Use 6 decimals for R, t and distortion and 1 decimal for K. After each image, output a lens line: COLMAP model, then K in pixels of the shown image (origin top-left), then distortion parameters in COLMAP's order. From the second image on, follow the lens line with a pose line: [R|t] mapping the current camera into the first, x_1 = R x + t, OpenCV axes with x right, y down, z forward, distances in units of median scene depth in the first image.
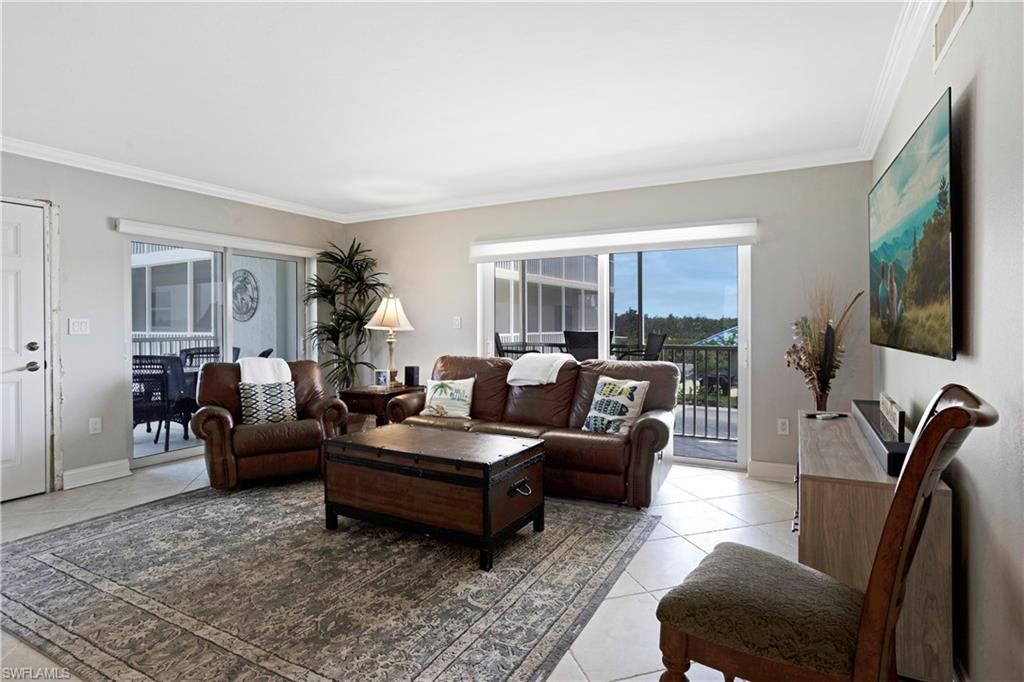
lens RADIAL K [[521.5, 0, 534.4], [0, 521.5, 337.9], [0, 0, 1]] dist [-0.035425, 0.009263]
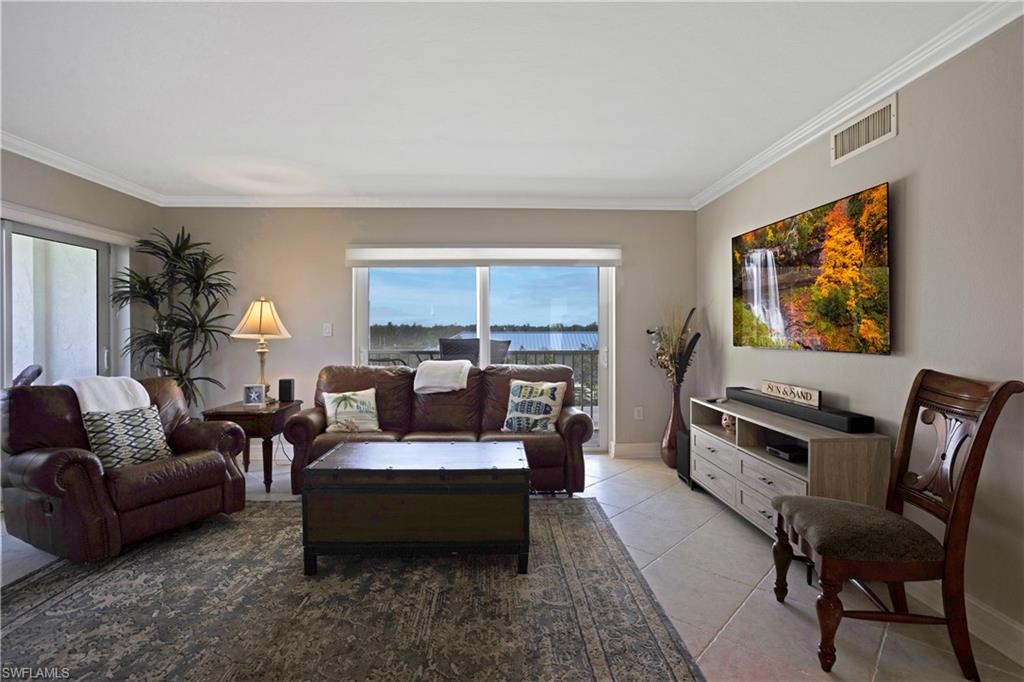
lens RADIAL K [[495.4, 0, 510.1], [0, 495.4, 337.5], [0, 0, 1]] dist [-0.040488, 0.024521]
pose [[0.870679, -0.005057, 0.491826, -0.413431], [0.011689, 0.999877, -0.010411, -0.004314], [-0.491713, 0.014814, 0.870631, 0.114539]]
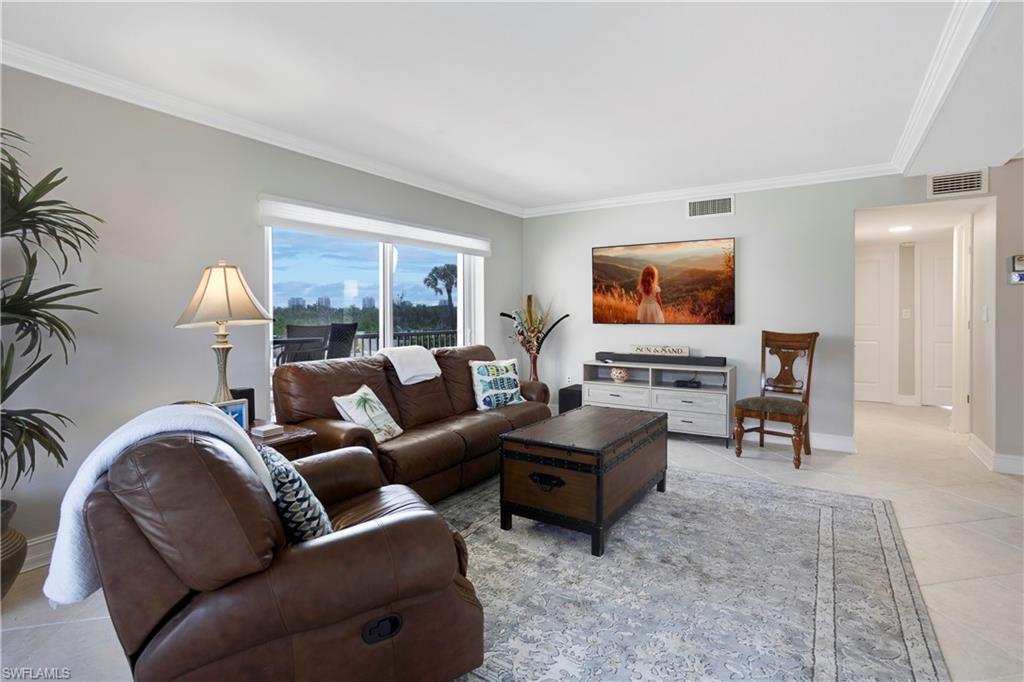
lens RADIAL K [[506.9, 0, 516.3], [0, 506.9, 316.8], [0, 0, 1]] dist [0.002250, 0.001397]
pose [[0.086188, -0.008888, 0.996239, -1.030139], [0.028373, 0.999577, 0.006464, -0.028423], [-0.995875, 0.027709, 0.086403, 0.876157]]
